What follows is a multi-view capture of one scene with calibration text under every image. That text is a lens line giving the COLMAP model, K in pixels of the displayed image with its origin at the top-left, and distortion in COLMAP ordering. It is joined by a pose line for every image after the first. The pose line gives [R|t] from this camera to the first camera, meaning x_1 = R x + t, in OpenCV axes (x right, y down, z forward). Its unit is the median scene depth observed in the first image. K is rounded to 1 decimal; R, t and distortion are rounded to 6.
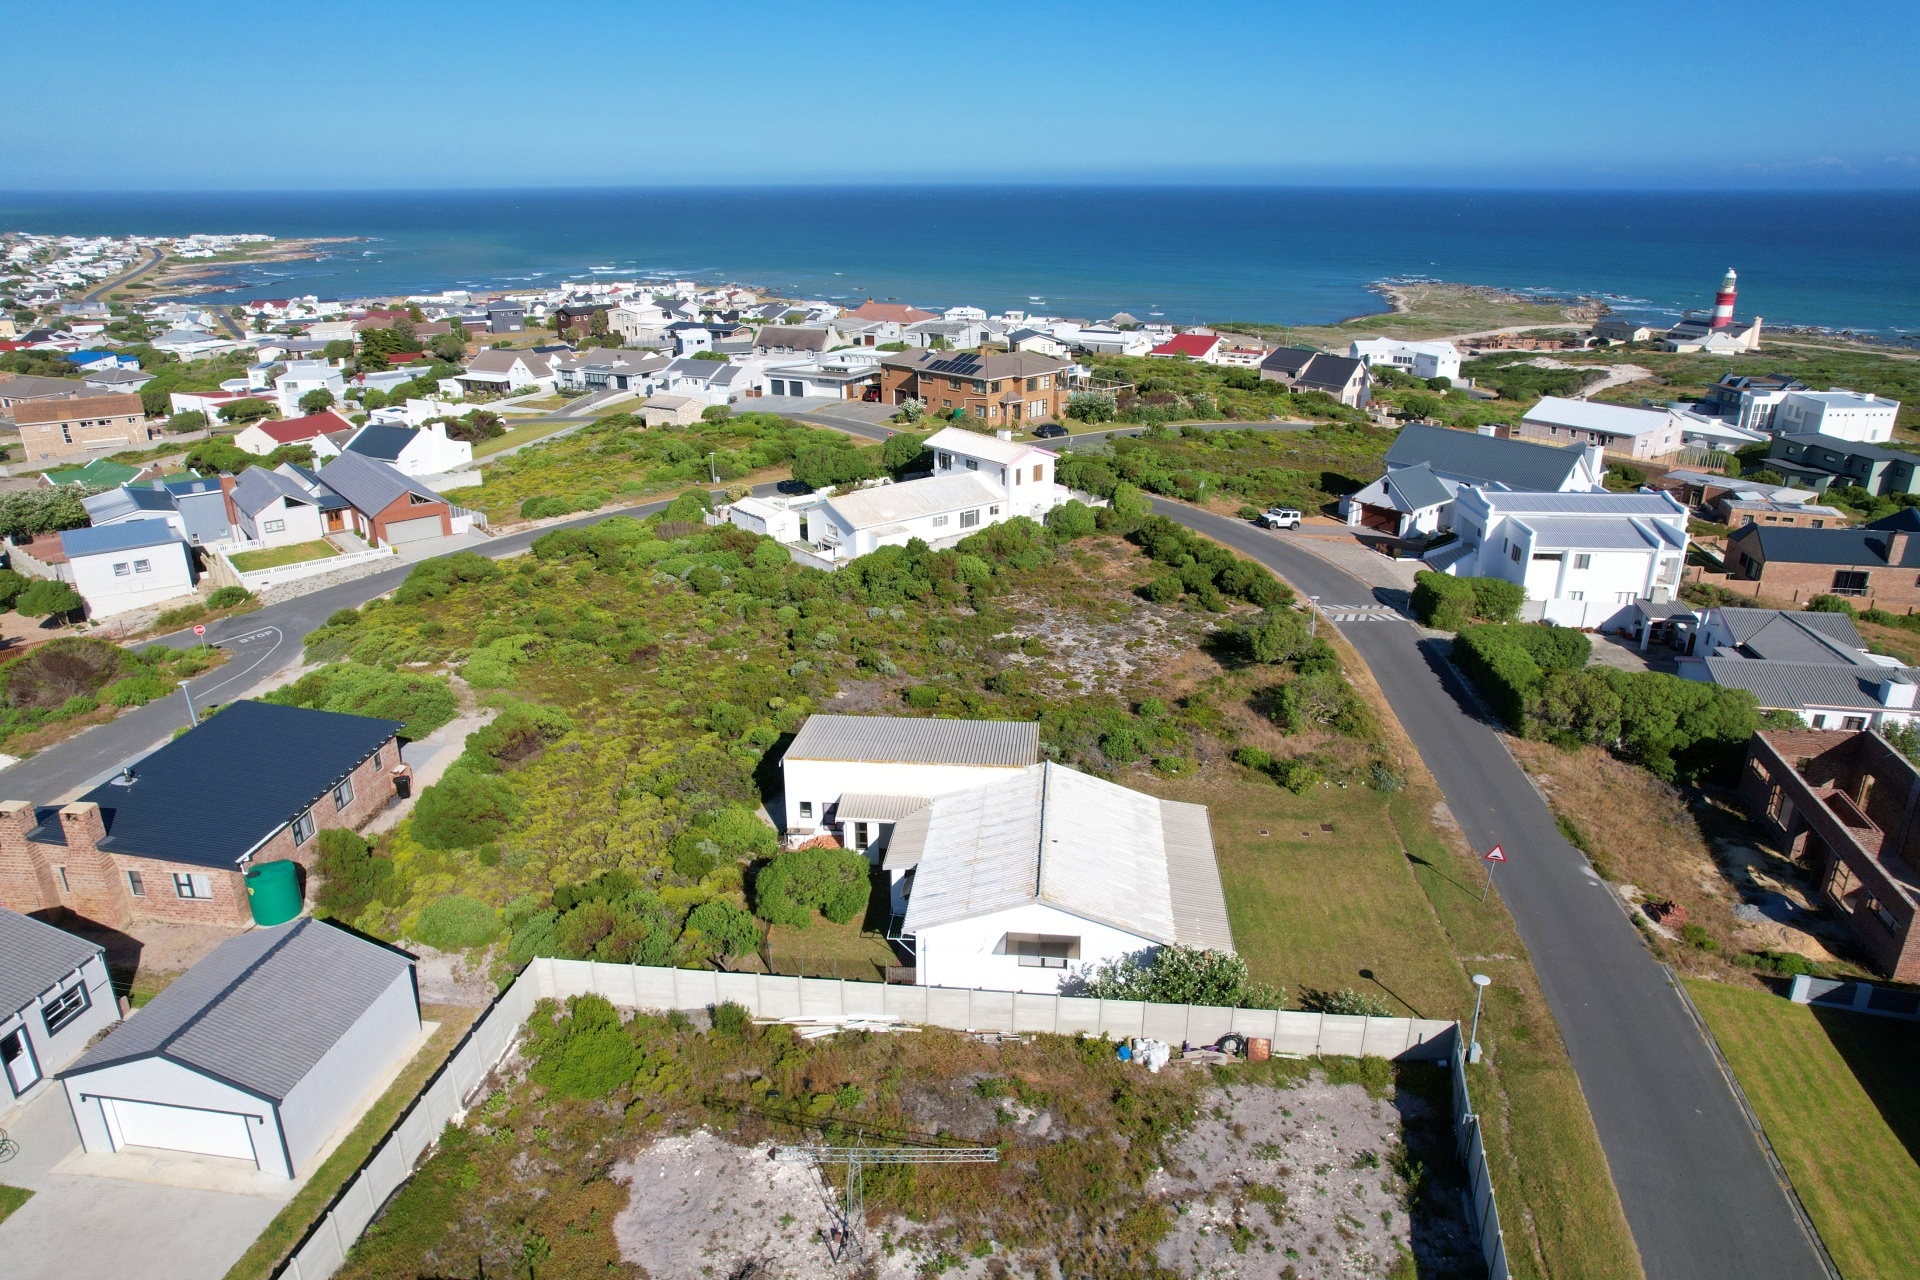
lens RADIAL K [[1225.8, 0, 955.5], [0, 1225.8, 635.9], [0, 0, 1]] dist [-0.077852, 0.073480]
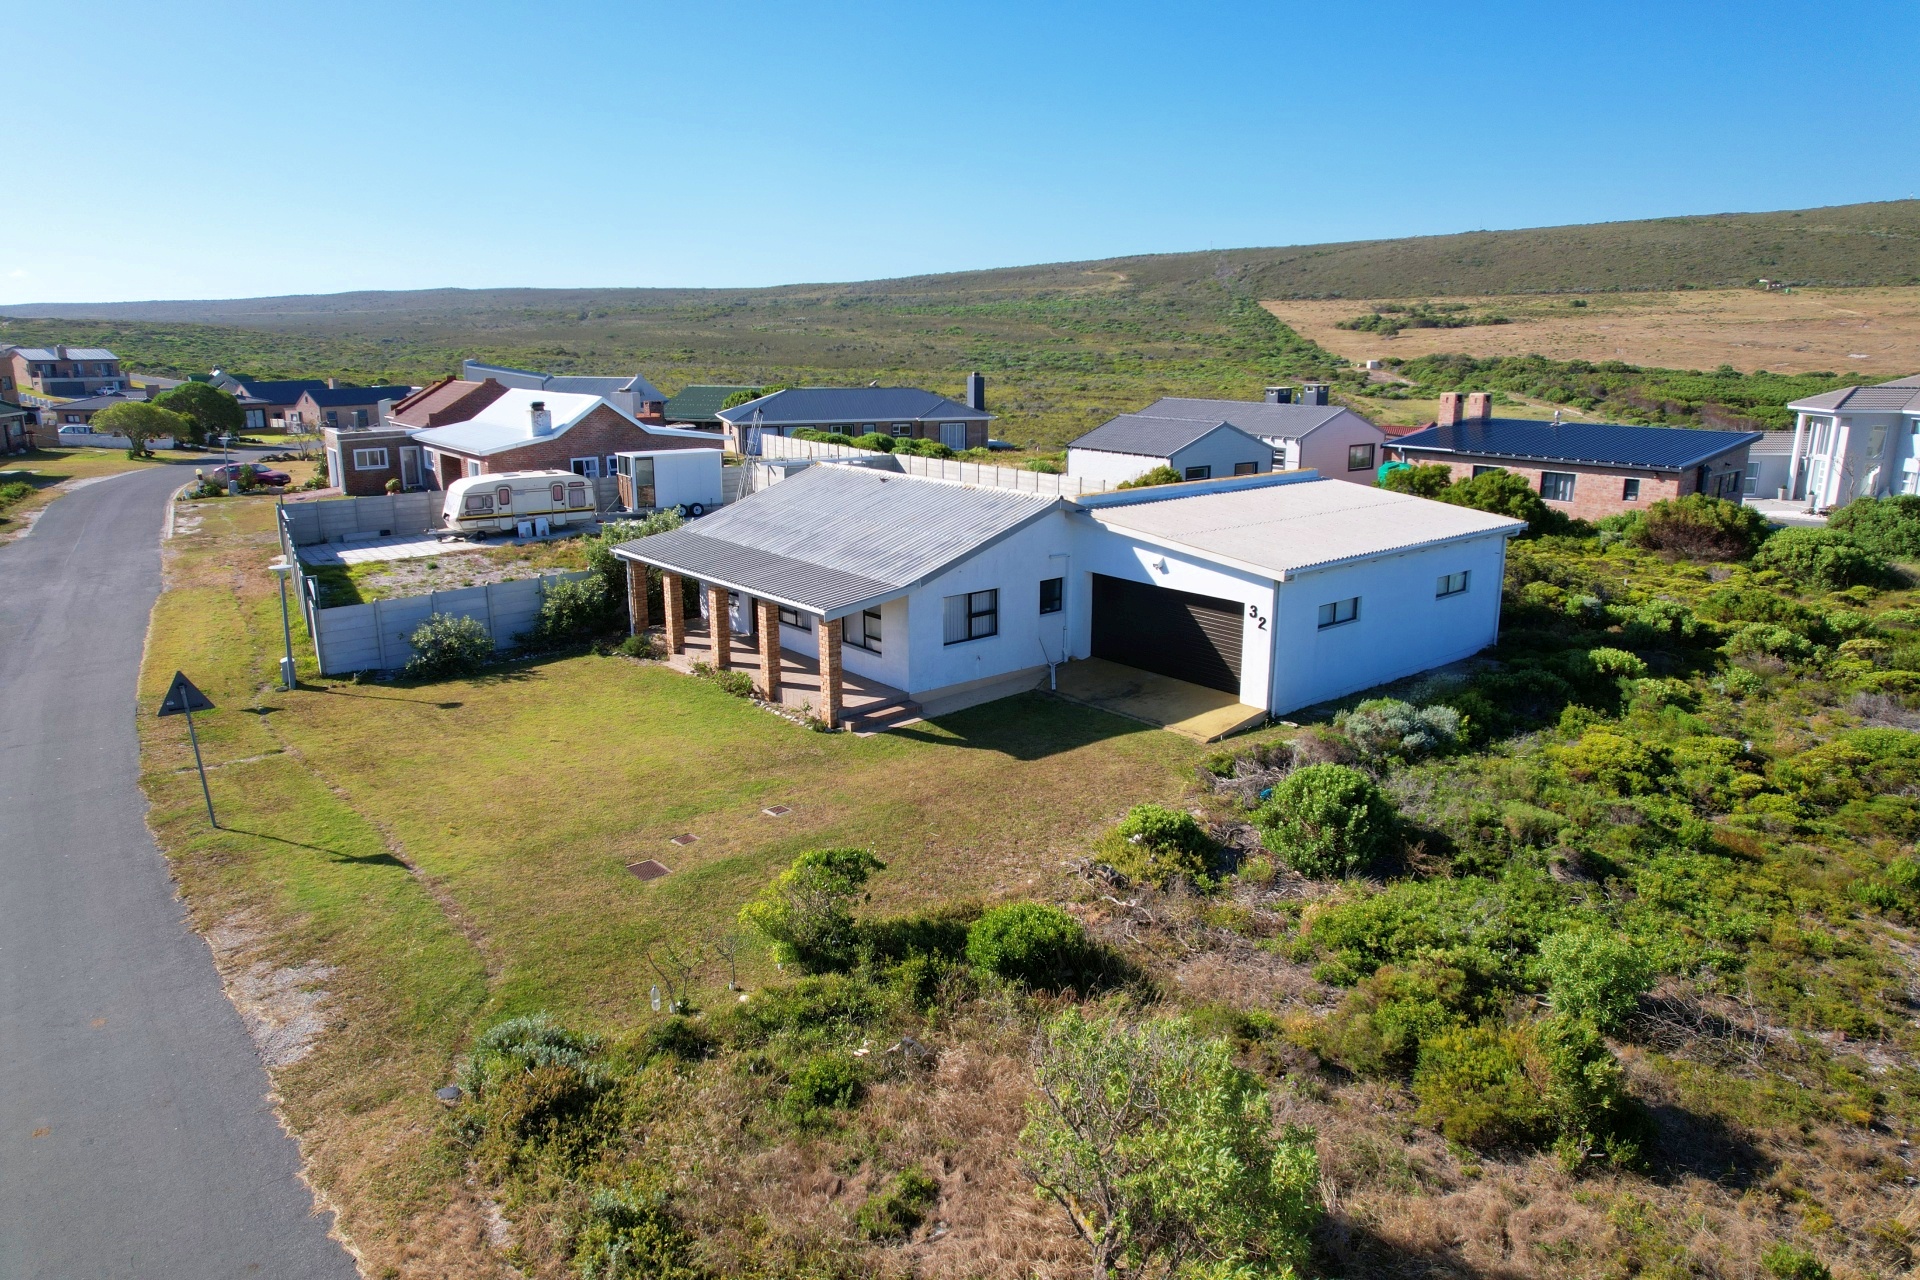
lens RADIAL K [[1225.8, 0, 955.5], [0, 1225.8, 635.9], [0, 0, 1]] dist [-0.077852, 0.073480]
pose [[-0.703736, 0.170012, -0.689820, 0.254052], [-0.249405, 0.850036, 0.463935, -0.045949], [0.665246, 0.498532, -0.555800, 0.655675]]
